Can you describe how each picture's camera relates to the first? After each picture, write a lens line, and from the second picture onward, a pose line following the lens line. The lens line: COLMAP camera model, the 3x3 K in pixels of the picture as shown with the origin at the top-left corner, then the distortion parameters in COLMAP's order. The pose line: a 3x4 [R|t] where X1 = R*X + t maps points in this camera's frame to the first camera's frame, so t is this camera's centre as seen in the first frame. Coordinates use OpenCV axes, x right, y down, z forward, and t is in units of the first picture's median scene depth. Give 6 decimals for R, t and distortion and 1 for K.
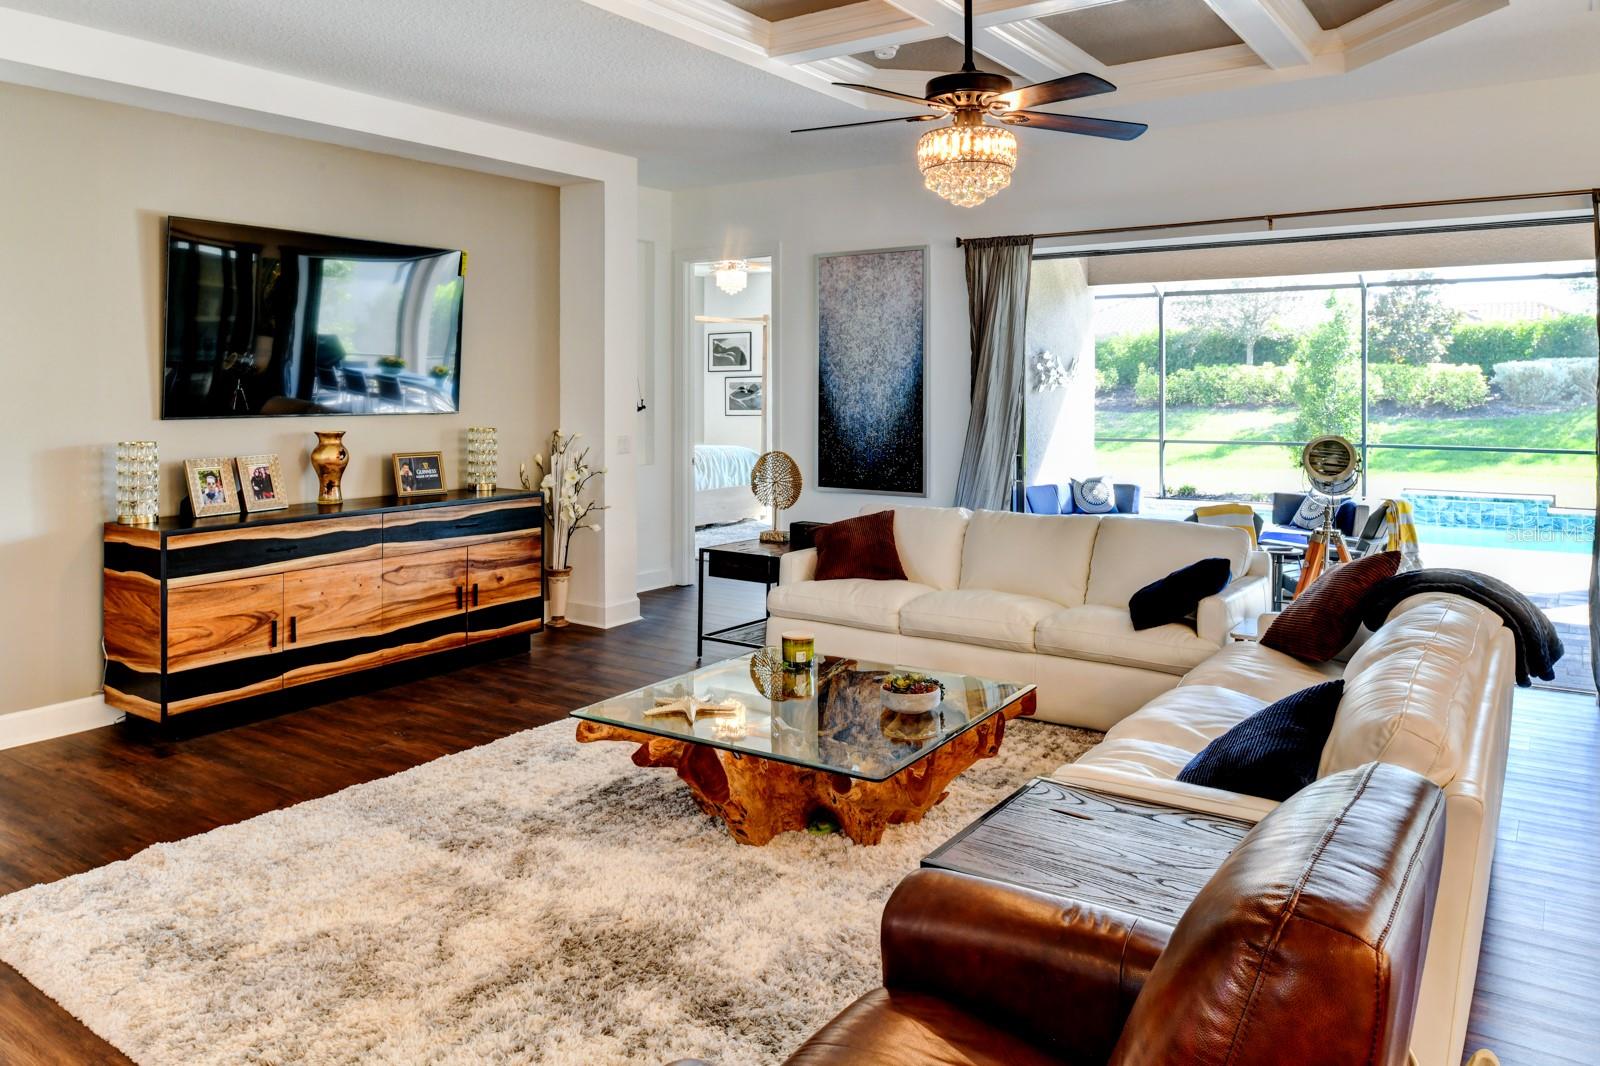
lens RADIAL K [[1115.1, 0, 844.0], [0, 1115.1, 378.7], [0, 0, 1]] dist [-0.007431, -0.006331]
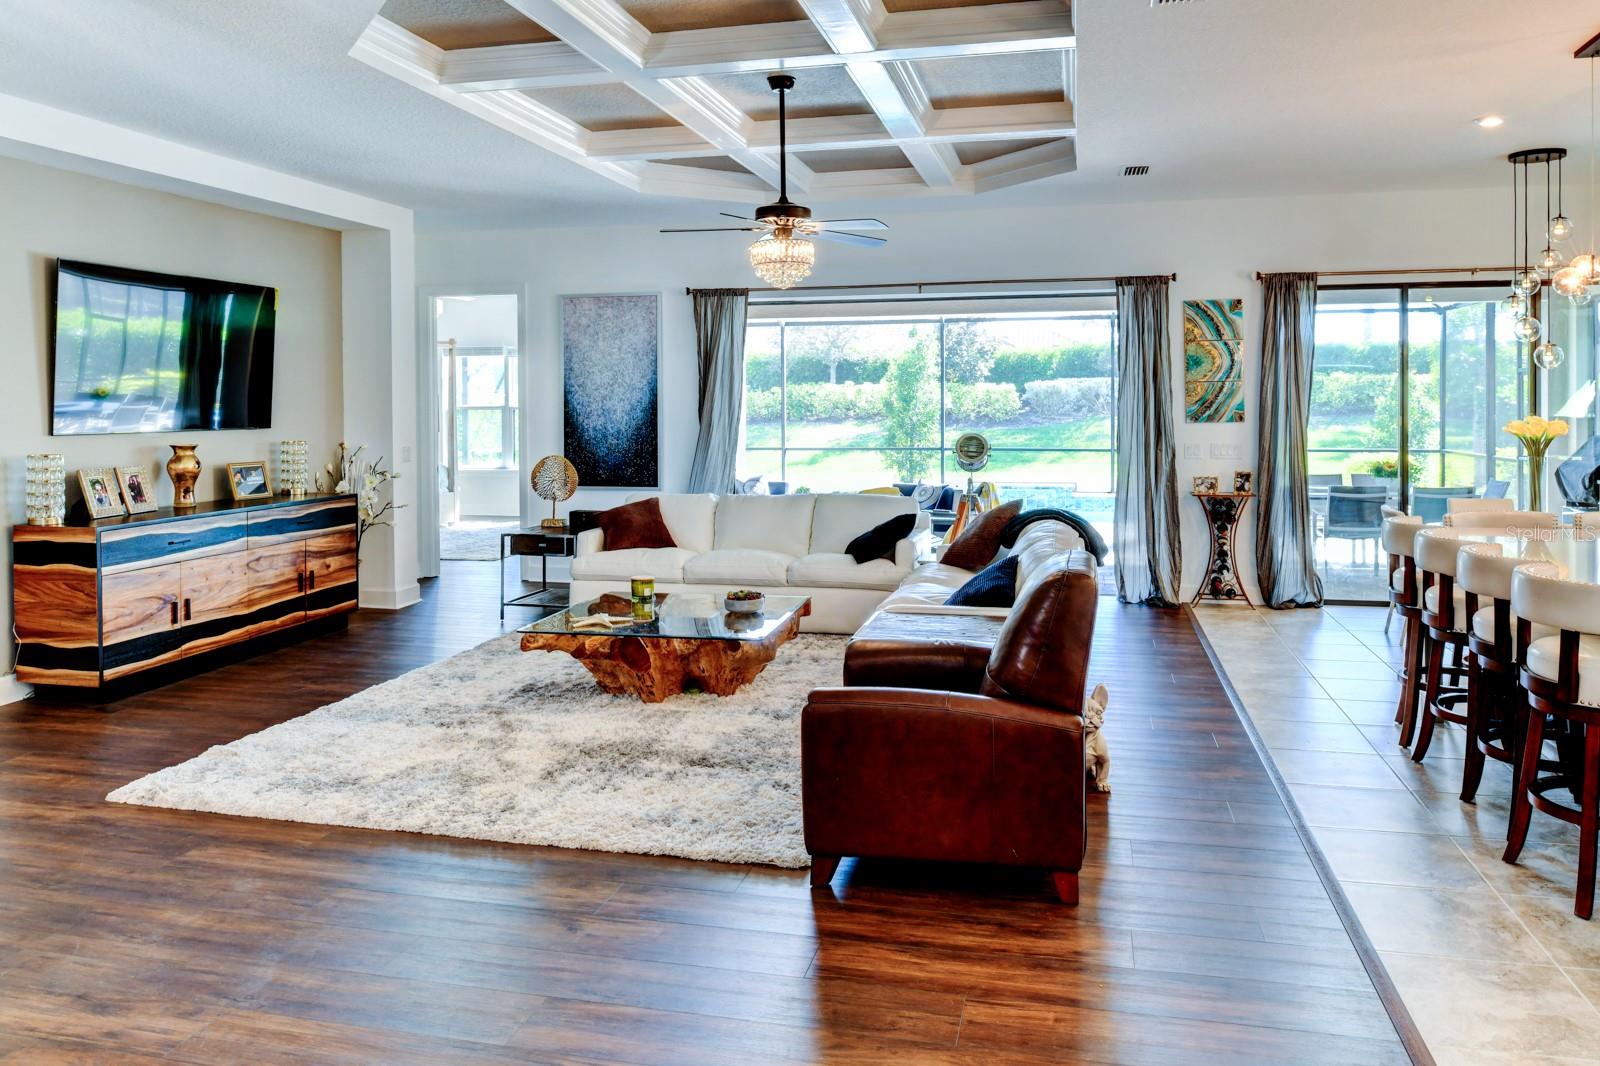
lens RADIAL K [[1115.1, 0, 800.2], [0, 1115.1, 416.9], [0, 0, 1]] dist [-0.007431, -0.006331]
pose [[0.942507, -0.008639, 0.334074, -0.228085], [0.002251, 0.999807, 0.019504, -0.002327], [-0.334178, -0.017630, 0.942345, -0.286002]]
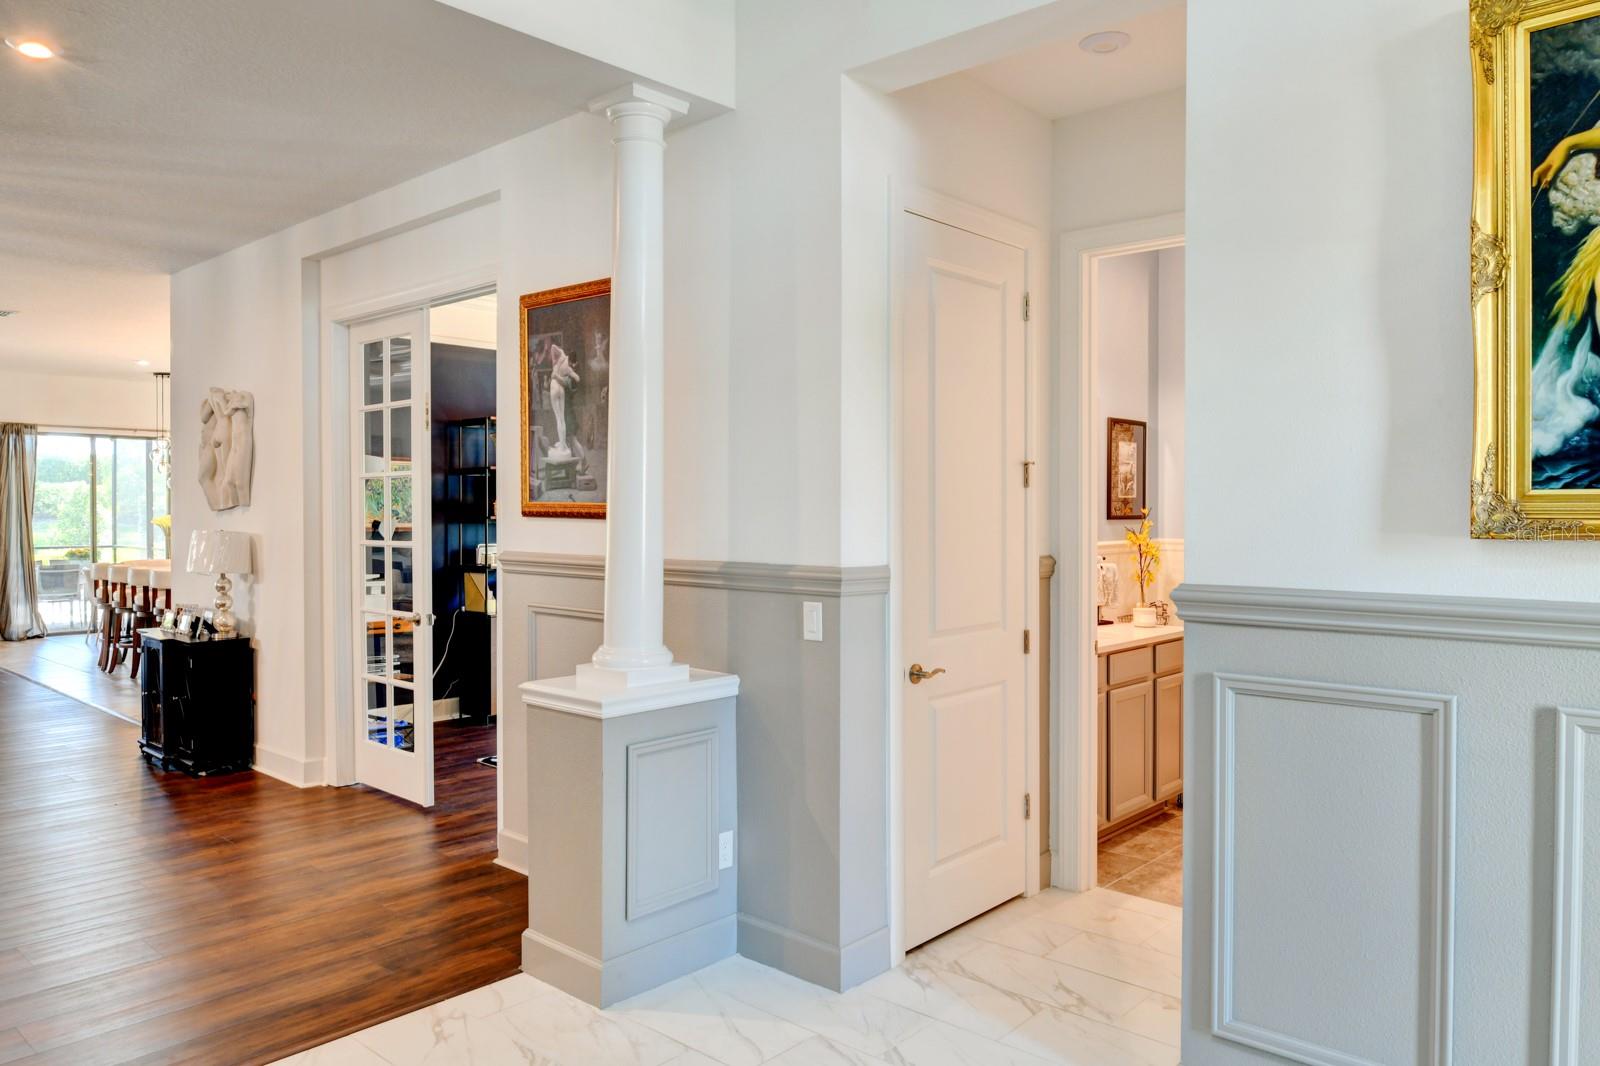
lens RADIAL K [[1115.1, 0, 784.5], [0, 1115.1, 532.1], [0, 0, 1]] dist [-0.007431, -0.006331]
pose [[0.159408, -0.016987, 0.987067, -1.745472], [-0.013724, 0.999717, 0.019421, -0.007439], [-0.987117, -0.016642, 0.159130, -1.545218]]
